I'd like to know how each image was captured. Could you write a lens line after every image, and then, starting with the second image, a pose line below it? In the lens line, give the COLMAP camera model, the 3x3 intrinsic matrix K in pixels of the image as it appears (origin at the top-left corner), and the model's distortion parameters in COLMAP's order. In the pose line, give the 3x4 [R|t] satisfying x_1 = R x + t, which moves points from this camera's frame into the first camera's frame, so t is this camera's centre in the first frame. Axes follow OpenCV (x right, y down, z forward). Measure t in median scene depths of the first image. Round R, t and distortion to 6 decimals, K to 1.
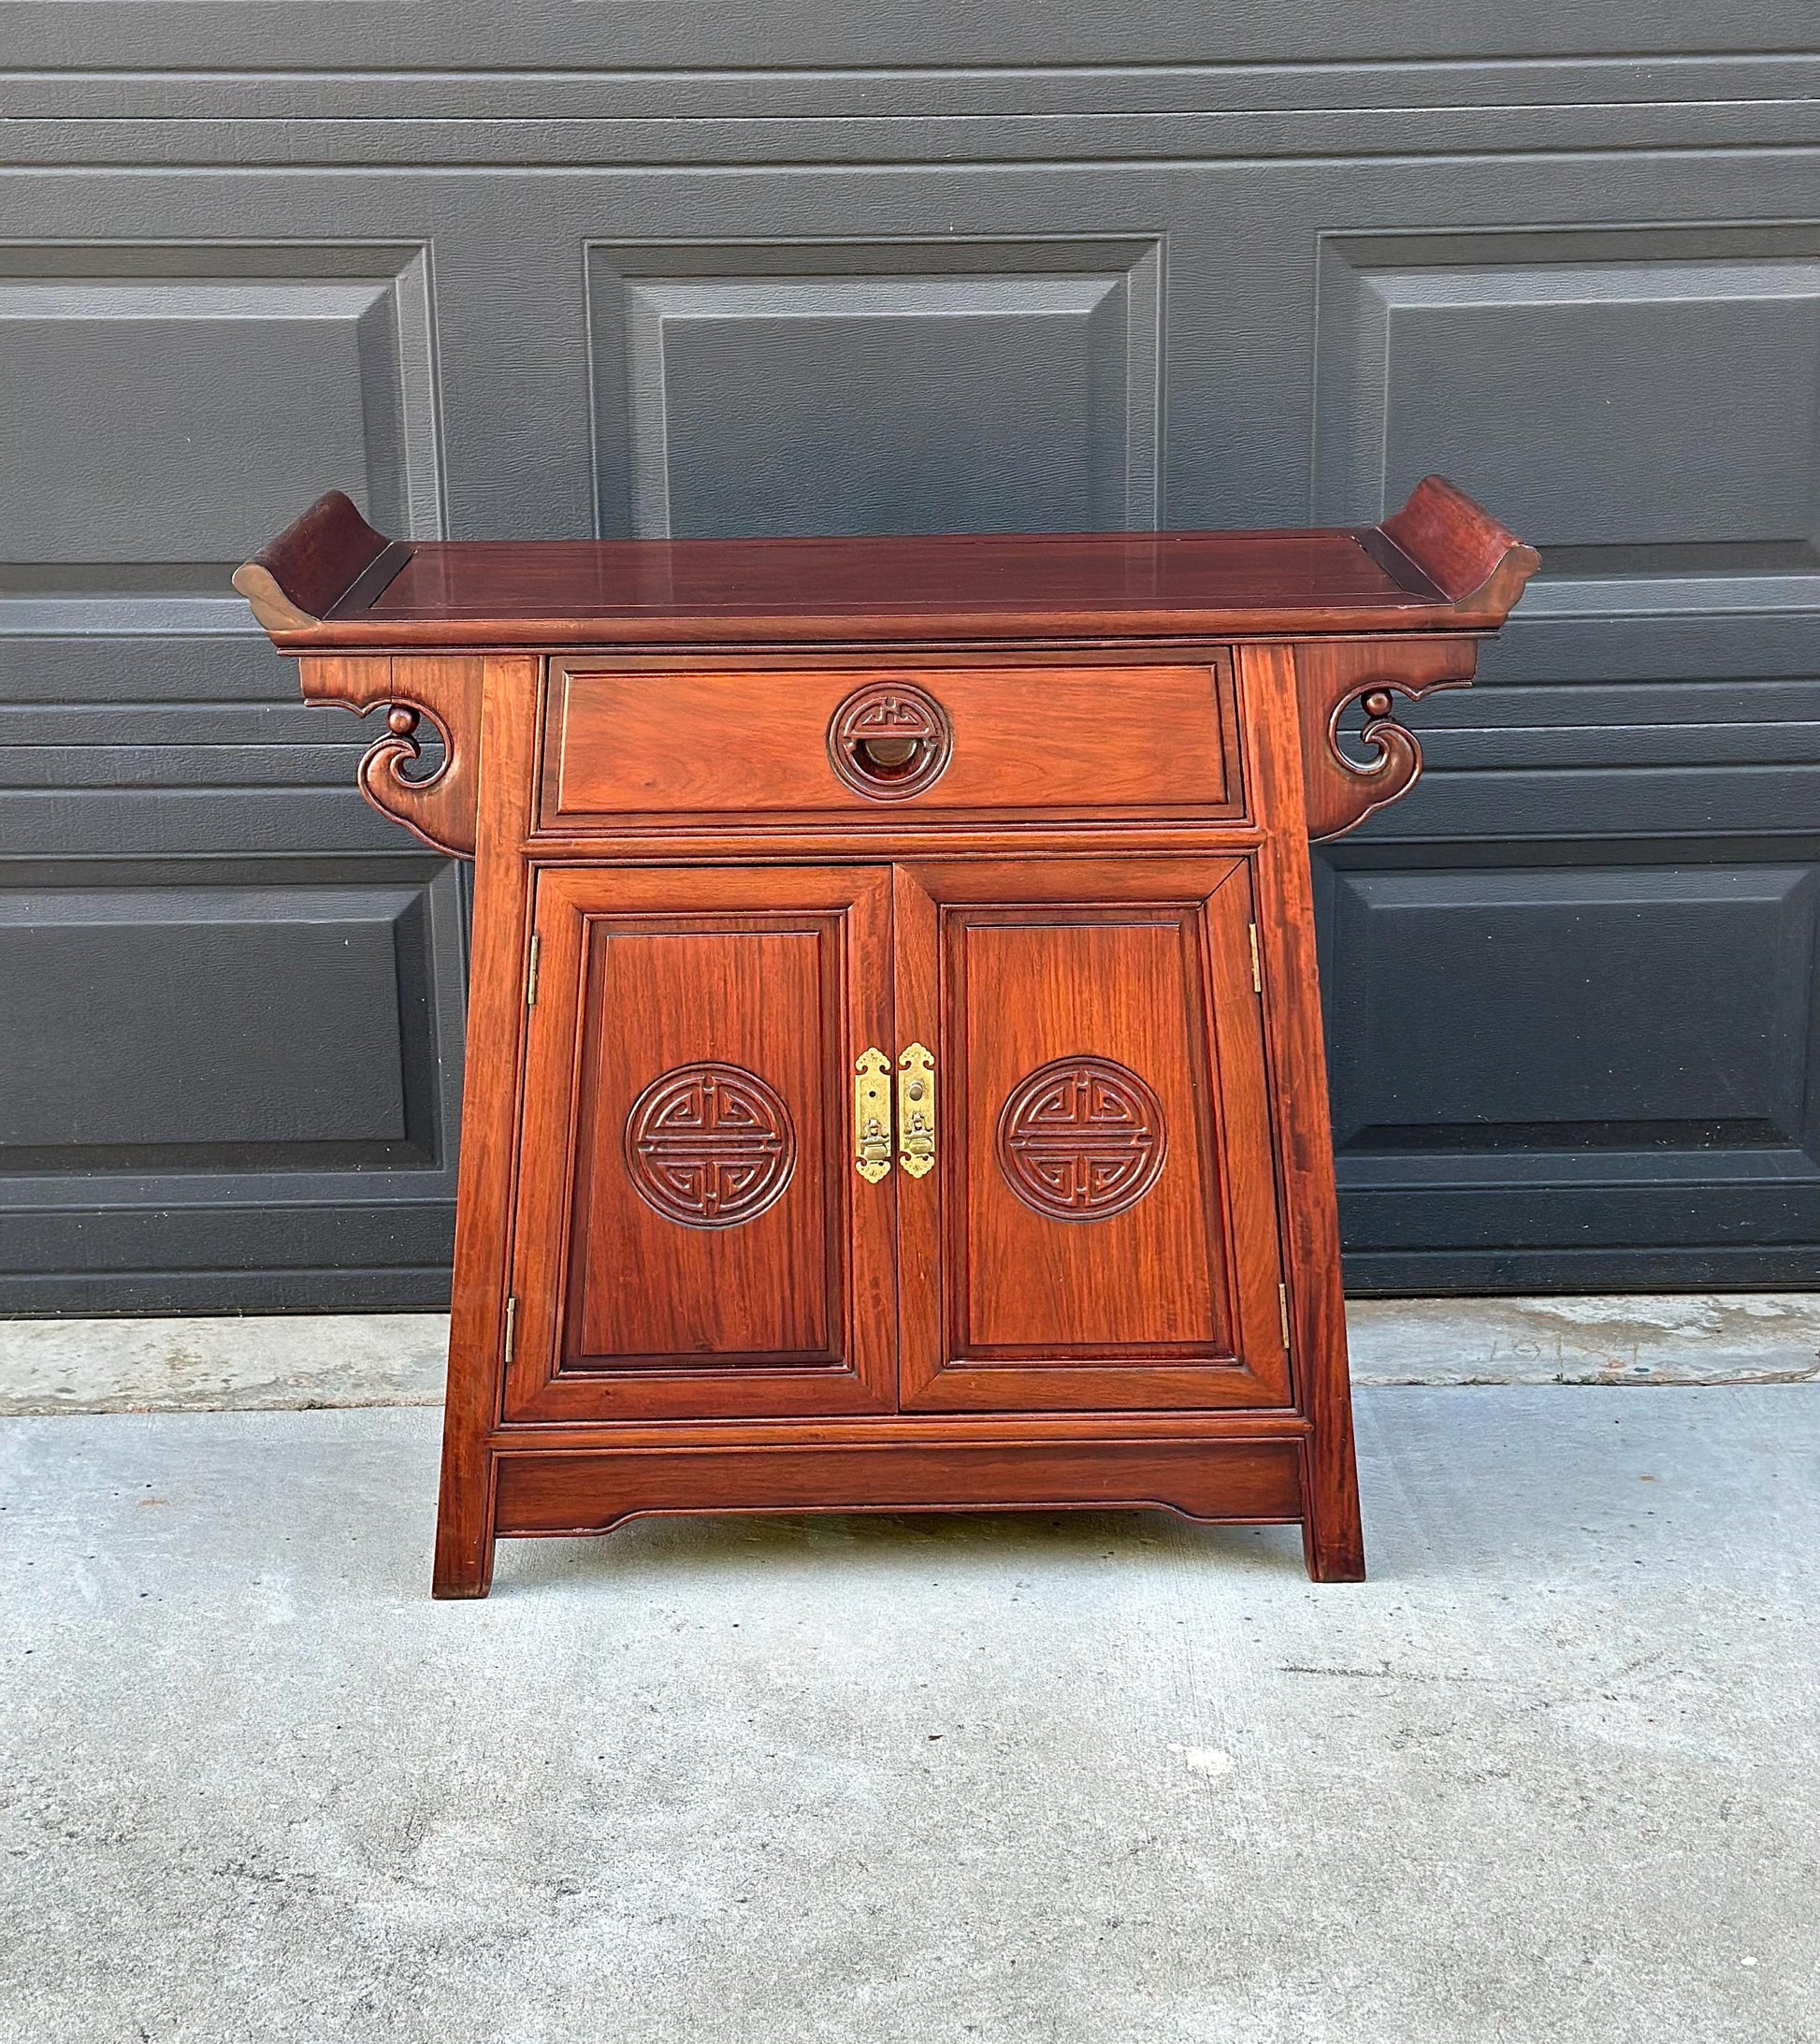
lens RADIAL K [[3441.9, 0, 919.2], [0, 3441.9, 1038.1], [0, 0, 1]] dist [0.154306, 0.000000]
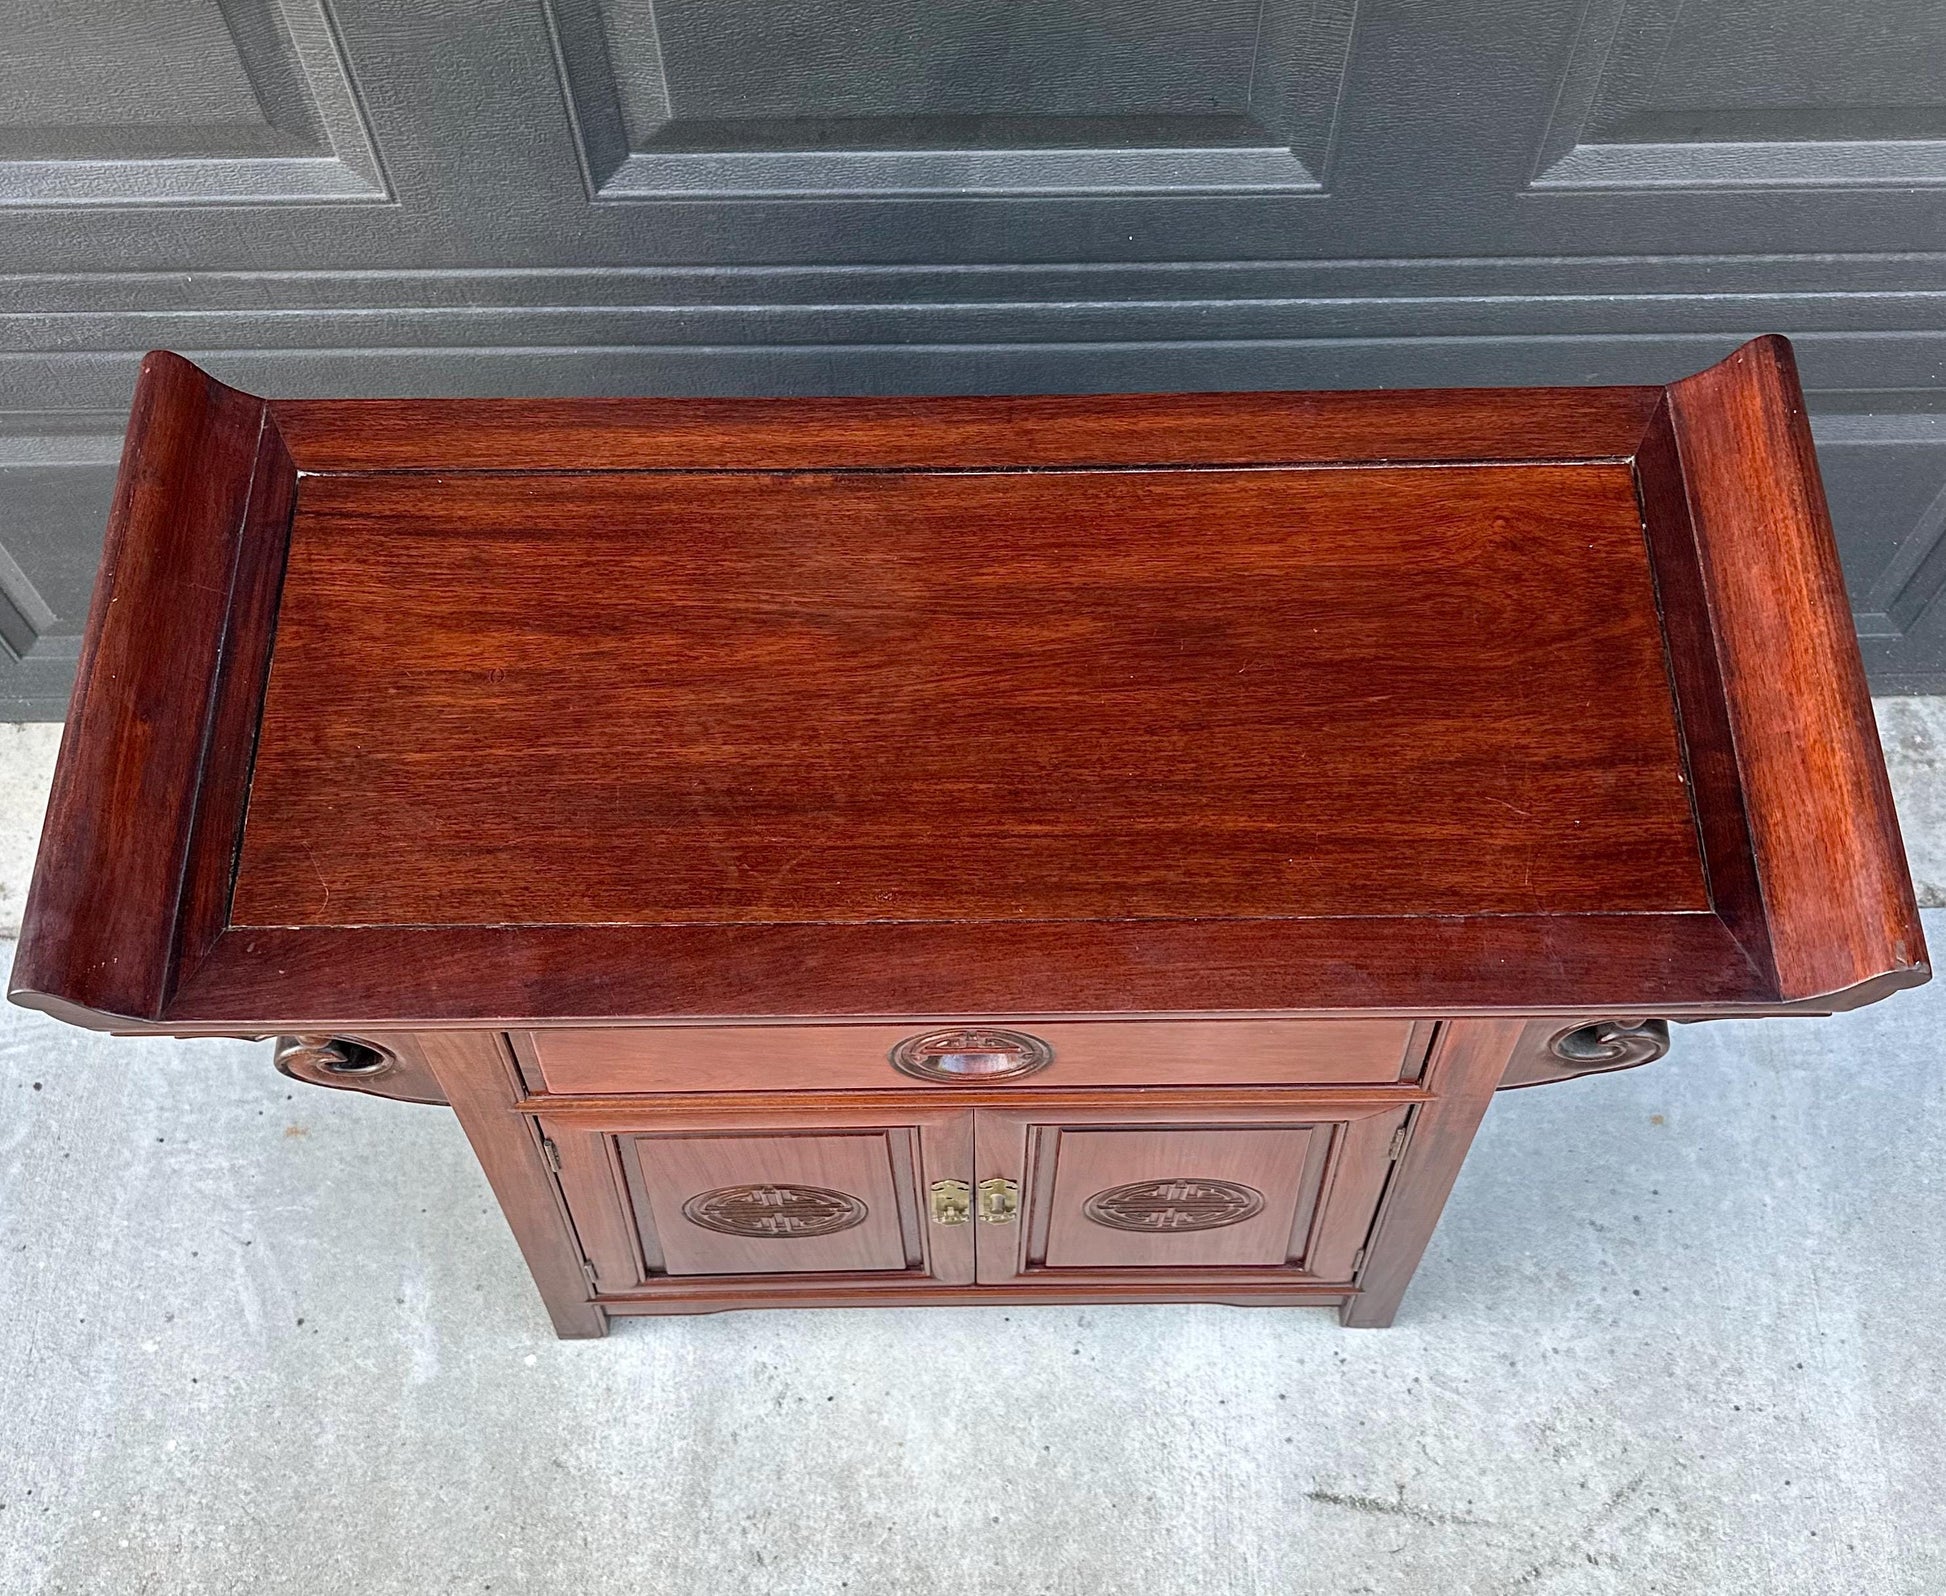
lens RADIAL K [[1916.9, 0, 984.6], [0, 1916.9, 1001.3], [0, 0, 1]] dist [0.025792, 0.000000]
pose [[0.999912, 0.009909, 0.008845, -0.009584], [-0.013126, 0.635544, 0.771953, -0.410390], [0.002028, -0.772001, 0.635618, 0.727448]]
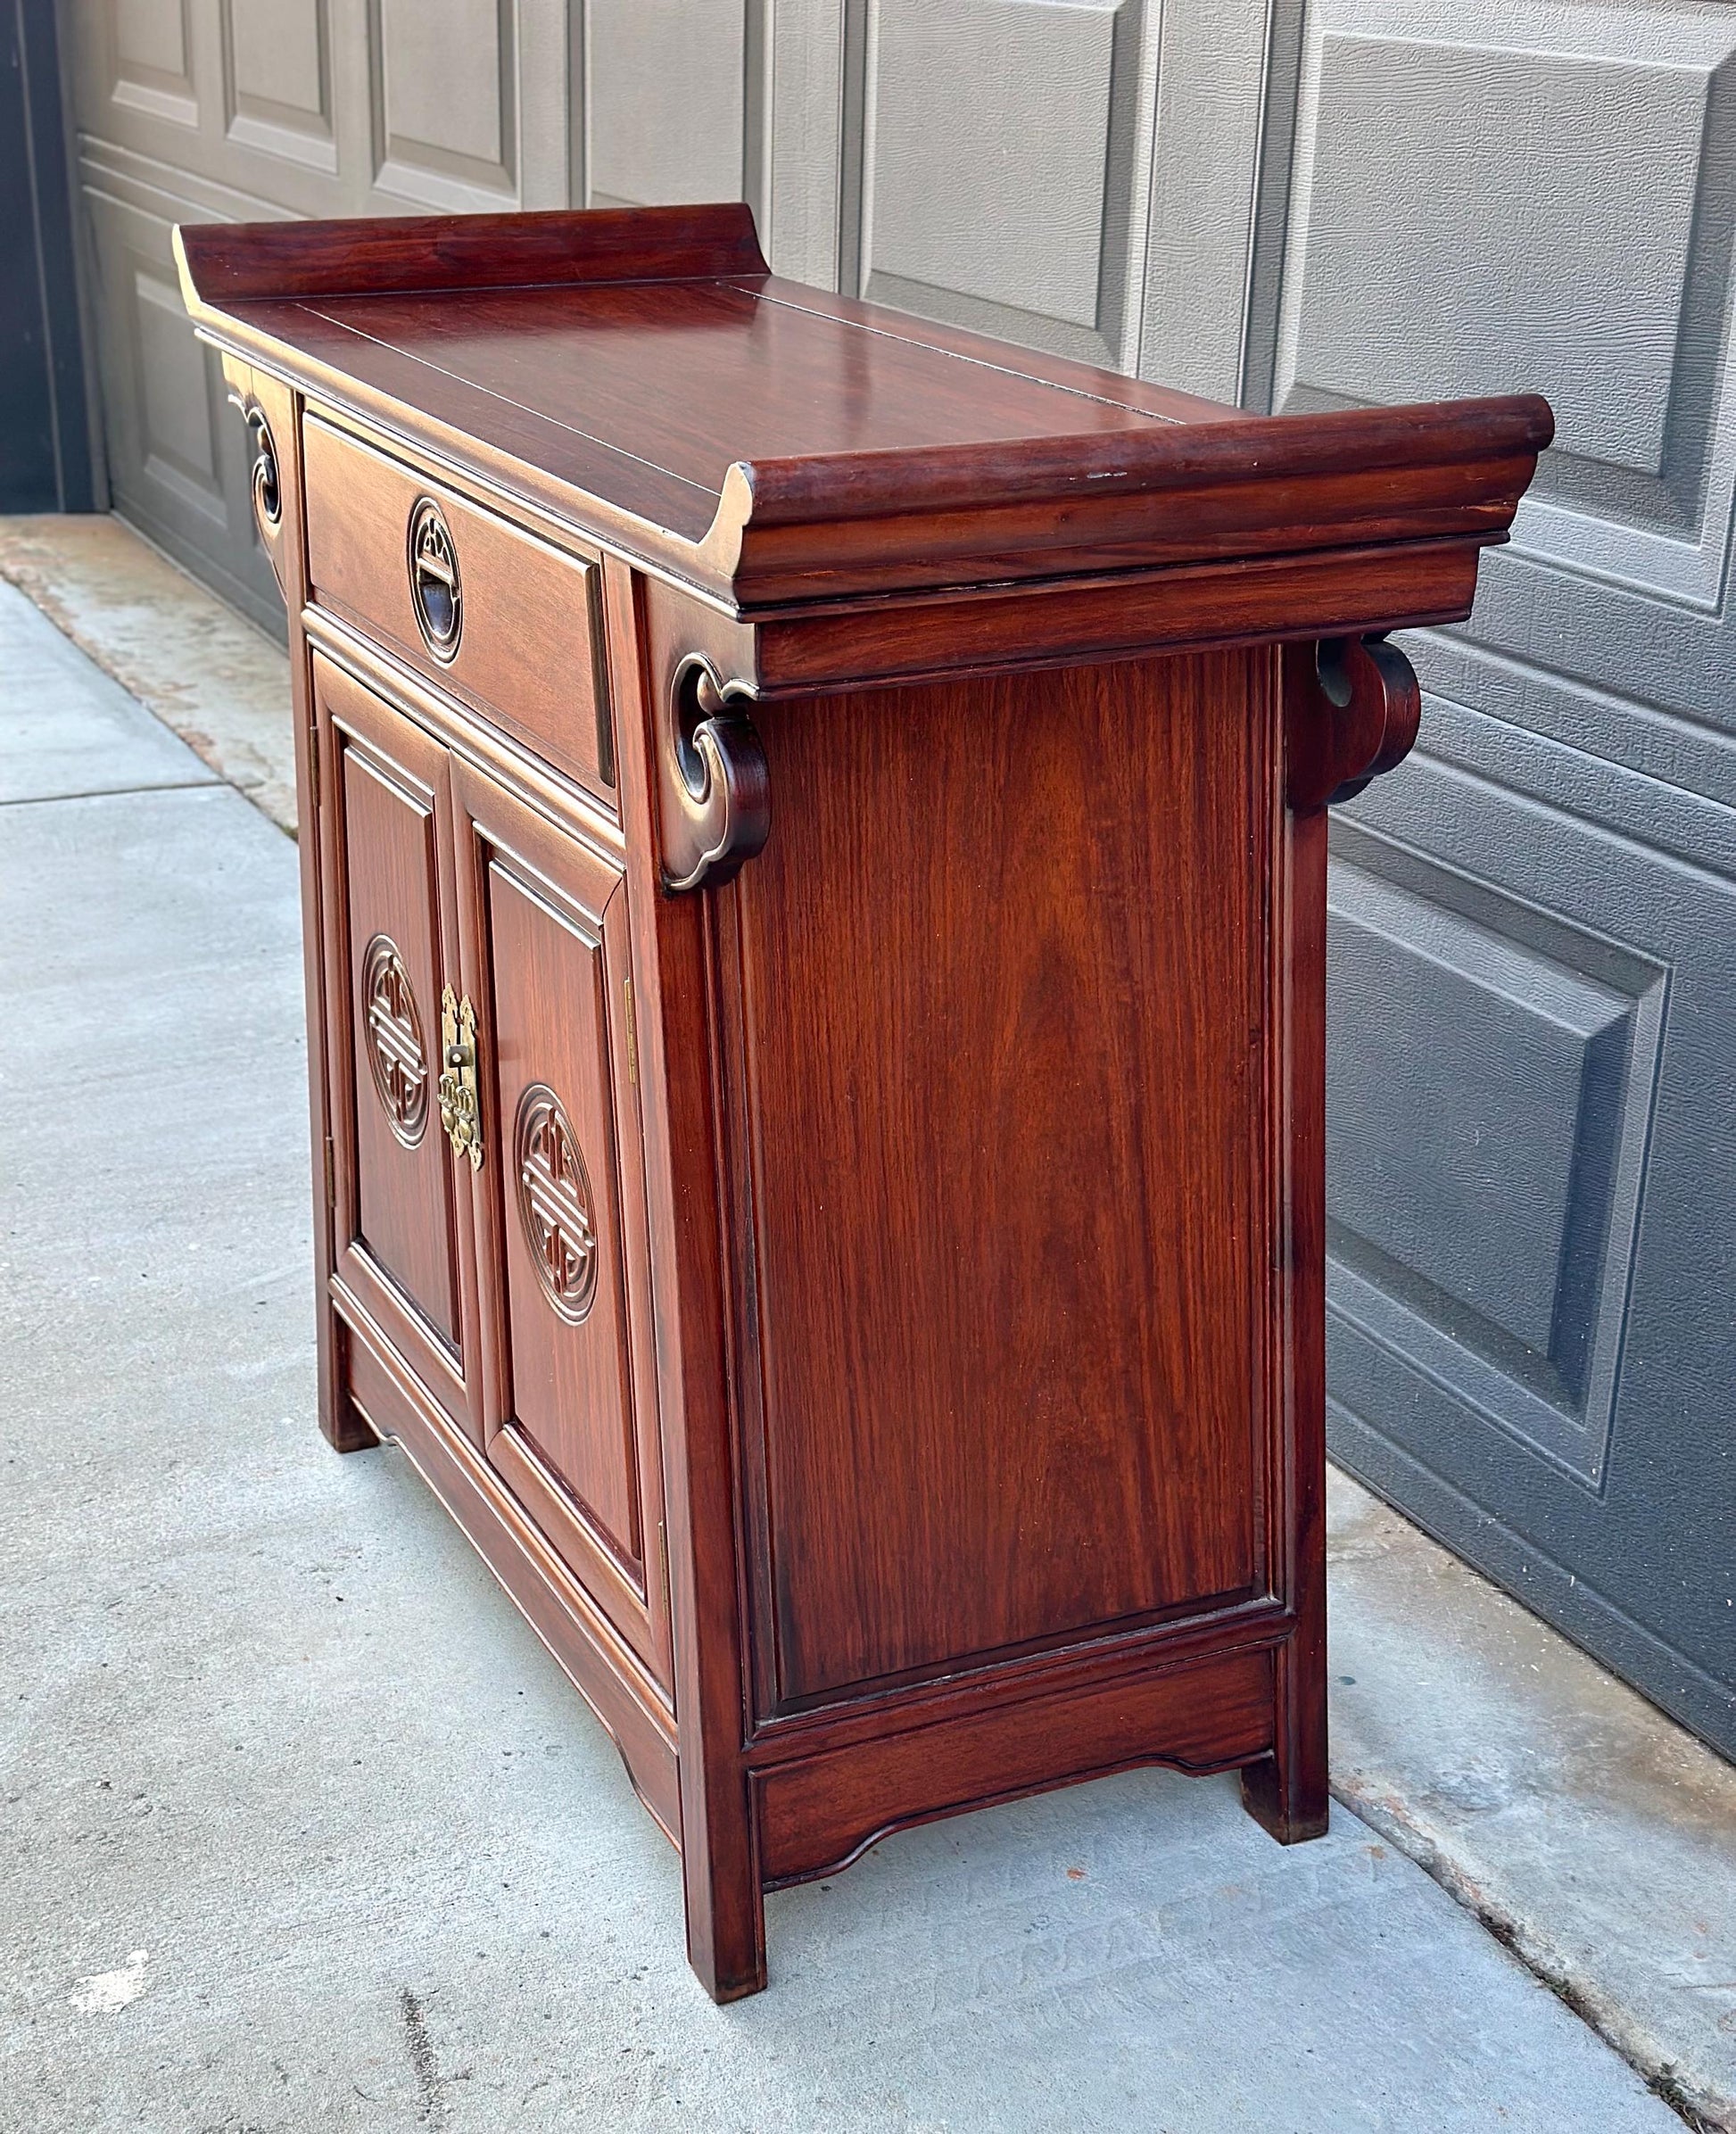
lens RADIAL K [[3279.9, 0, 831.2], [0, 3279.9, 1130.9], [0, 0, 1]] dist [0.062413, 0.000000]
pose [[0.401823, 0.347639, -0.847163, 0.648554], [-0.265771, 0.929588, 0.255404, -0.175264], [0.876301, 0.122524, 0.465922, 0.746414]]
